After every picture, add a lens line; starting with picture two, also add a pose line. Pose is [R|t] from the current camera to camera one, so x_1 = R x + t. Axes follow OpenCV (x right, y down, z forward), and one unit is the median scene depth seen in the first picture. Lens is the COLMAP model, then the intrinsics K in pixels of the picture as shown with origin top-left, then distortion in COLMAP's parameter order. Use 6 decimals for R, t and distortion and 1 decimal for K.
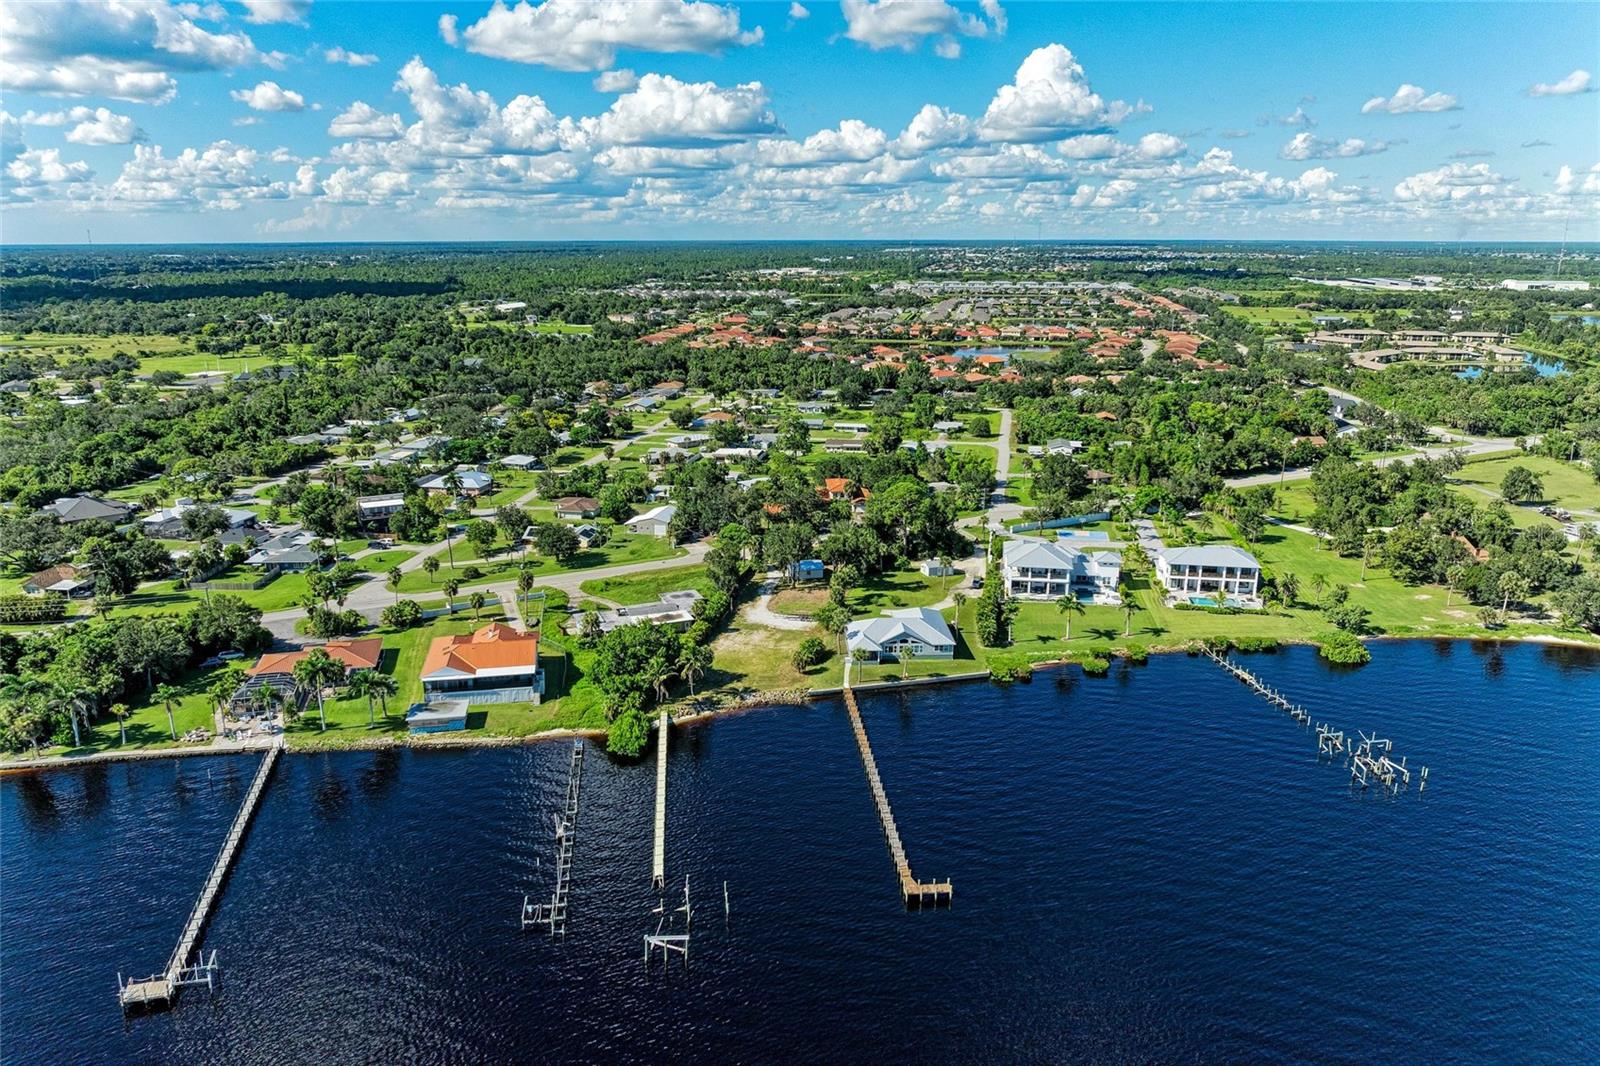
lens RADIAL K [[1119.6, 0, 786.7], [0, 1119.6, 534.5], [0, 0, 1]] dist [-0.021092, 0.004443]
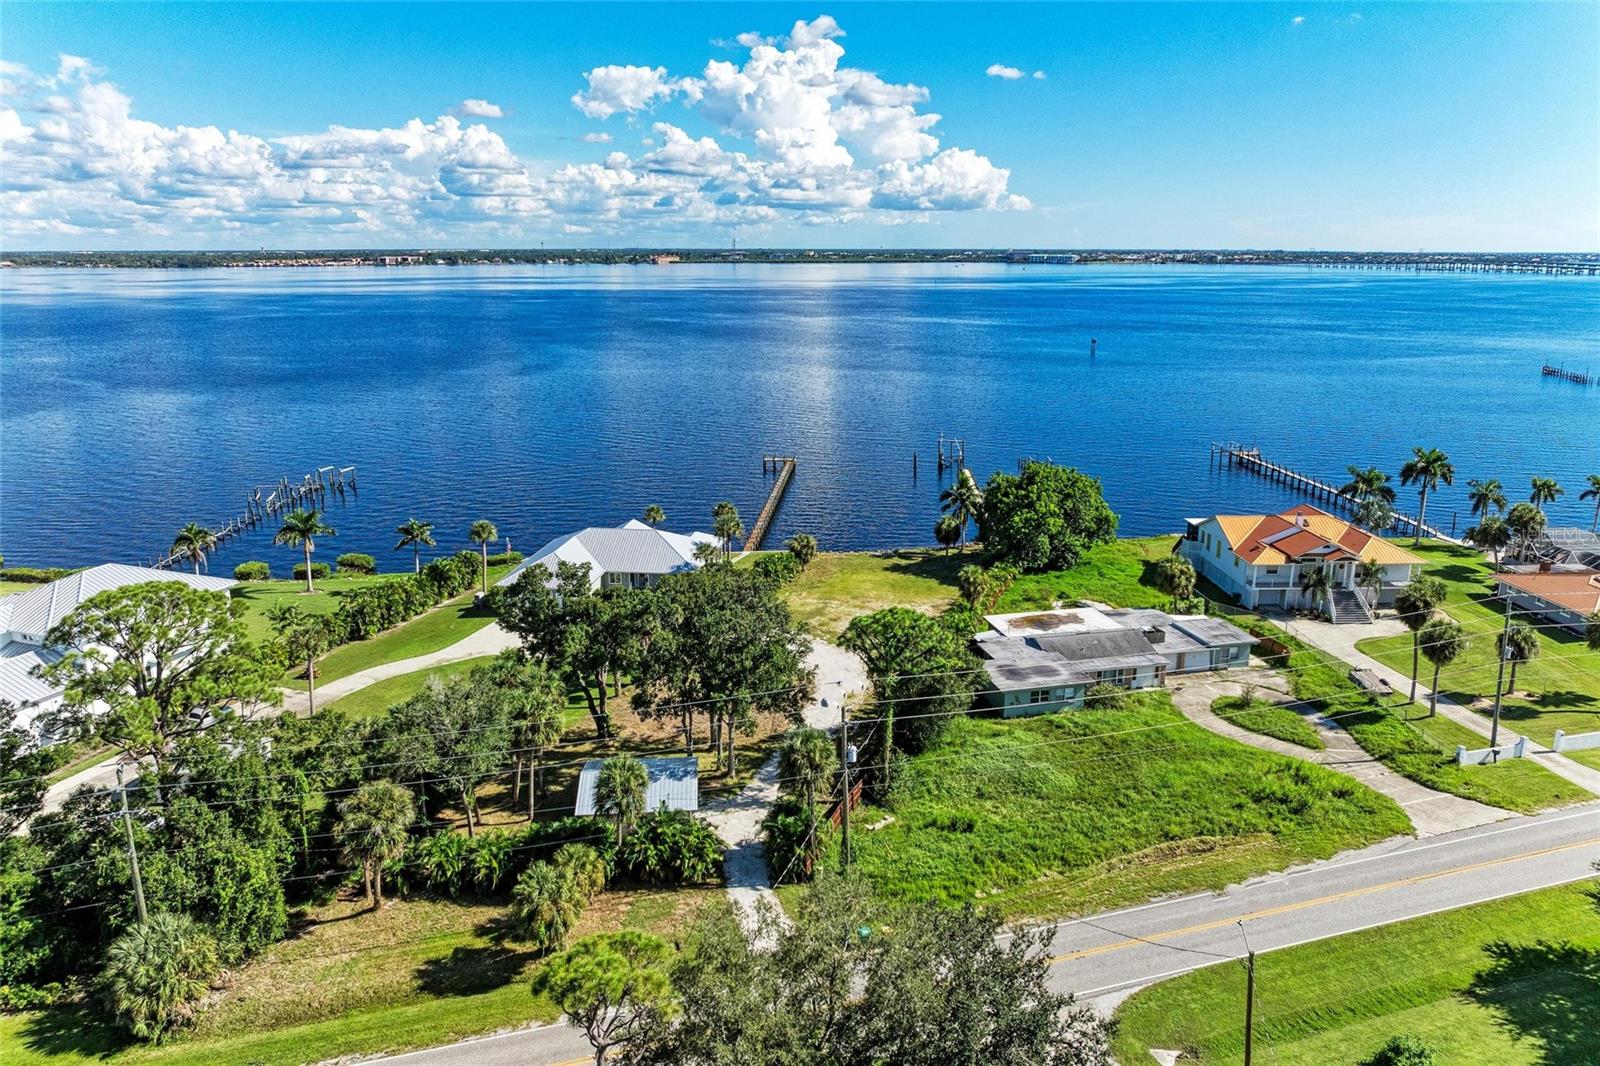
lens RADIAL K [[1119.6, 0, 807.0], [0, 1119.6, 538.3], [0, 0, 1]] dist [-0.021092, 0.004443]
pose [[-0.989279, -0.033334, 0.142181, -0.061678], [0.041285, 0.870049, 0.491234, -0.158997], [-0.140079, 0.491838, -0.859345, 1.154602]]
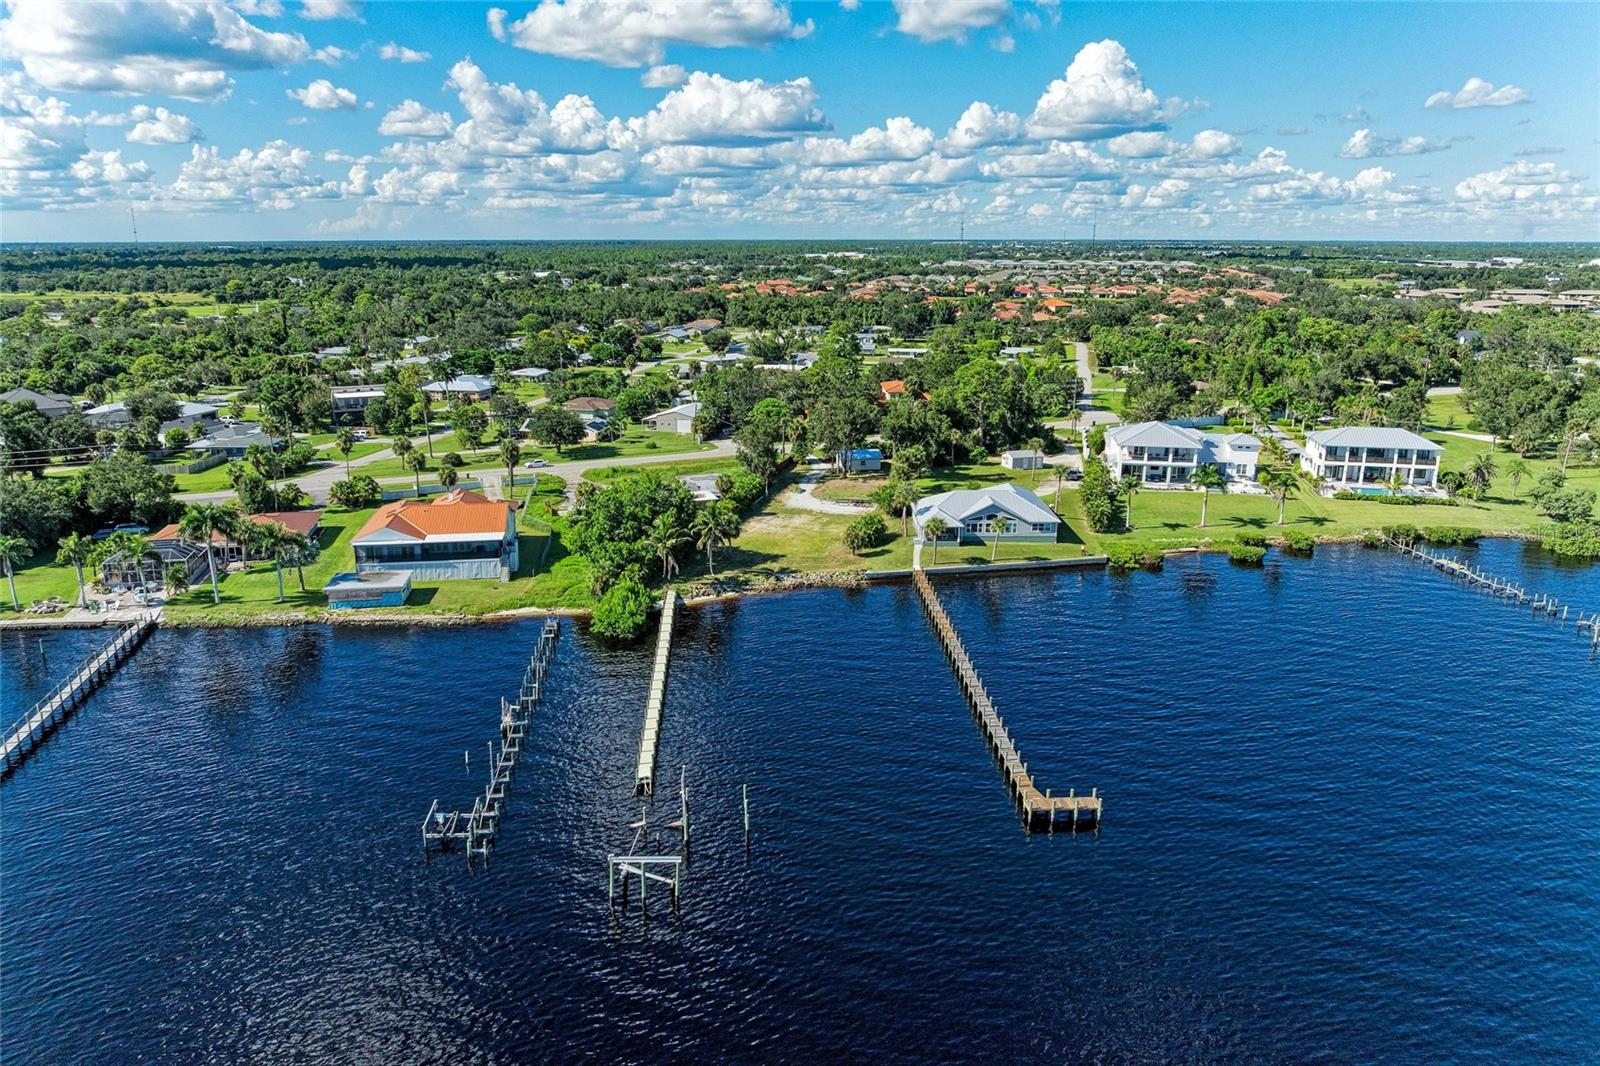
lens RADIAL K [[1119.6, 0, 793.3], [0, 1119.6, 535.5], [0, 0, 1]] dist [-0.021092, 0.004443]
pose [[0.999410, 0.015499, -0.030649, -0.004916], [-0.015527, 0.999879, -0.000657, 0.082993], [0.030636, 0.001133, 0.999530, 0.178126]]
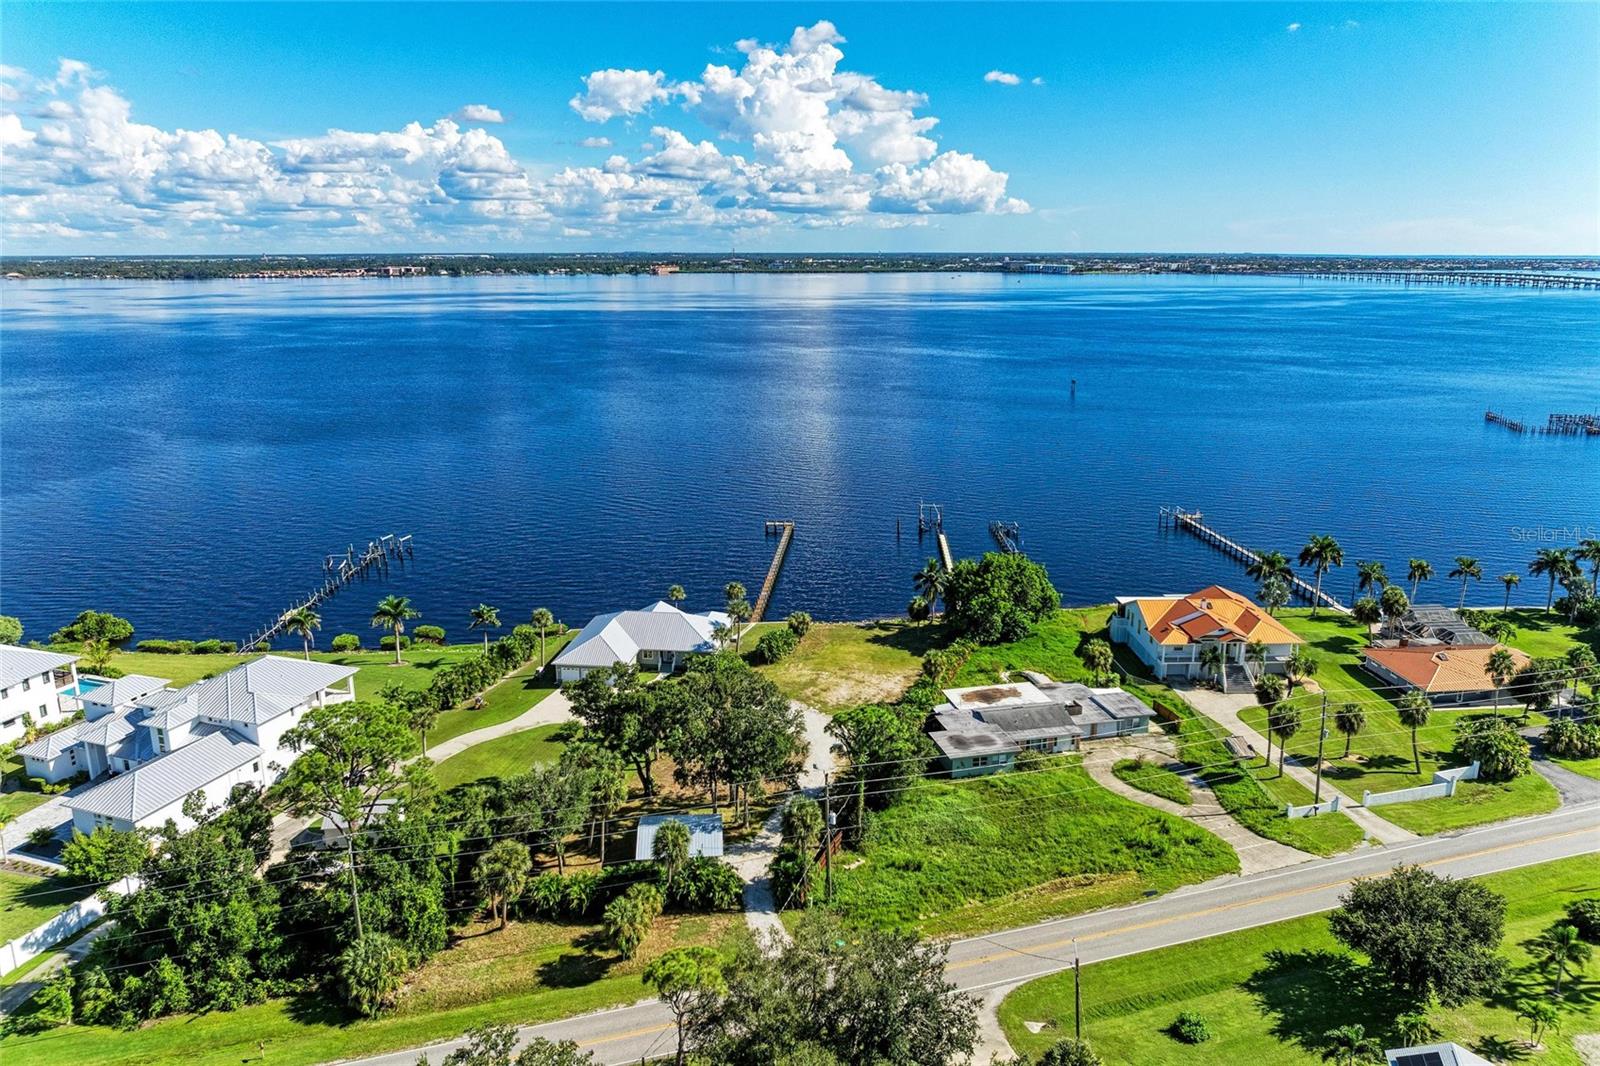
lens RADIAL K [[1119.6, 0, 806.5], [0, 1119.6, 539.0], [0, 0, 1]] dist [-0.021092, 0.004443]
pose [[-0.989355, -0.032500, 0.141847, -0.076740], [0.041654, 0.870709, 0.490032, -0.244662], [-0.139433, 0.490724, -0.860086, 1.224624]]
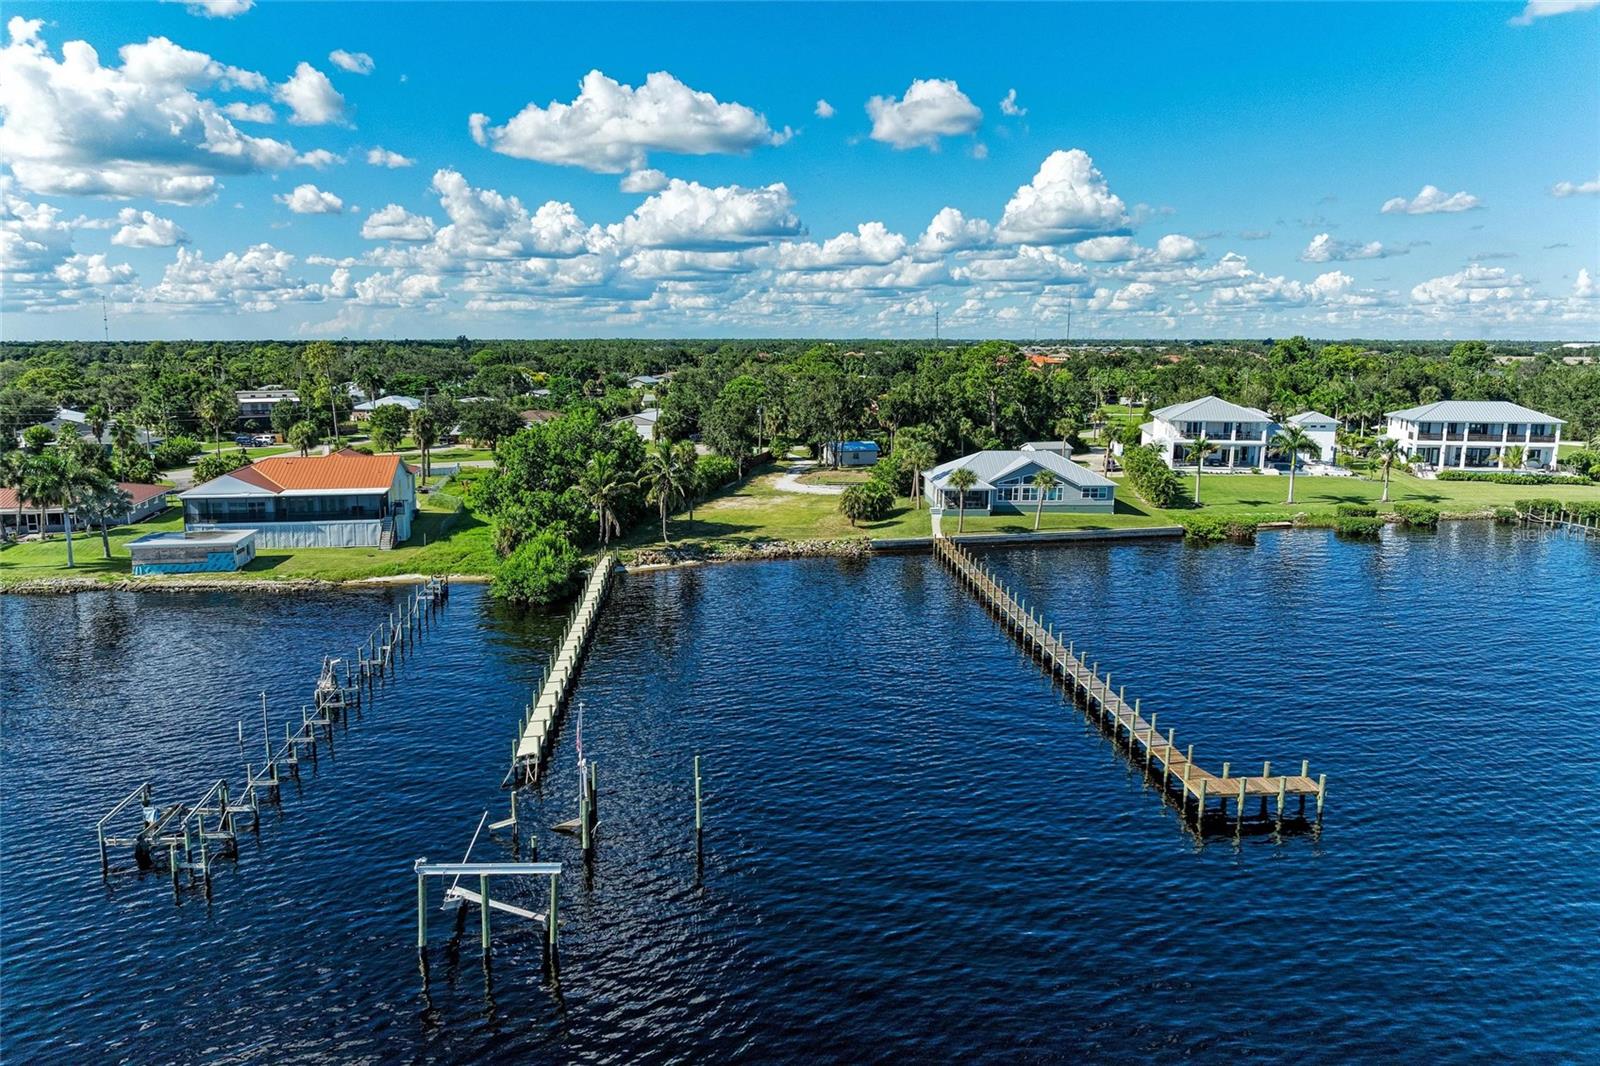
lens RADIAL K [[1119.6, 0, 791.2], [0, 1119.6, 533.5], [0, 0, 1]] dist [-0.021092, 0.004443]
pose [[0.999840, 0.013789, -0.011385, -0.010464], [-0.014762, 0.995802, -0.090336, 0.134009], [0.010091, 0.090490, 0.995846, 0.312315]]
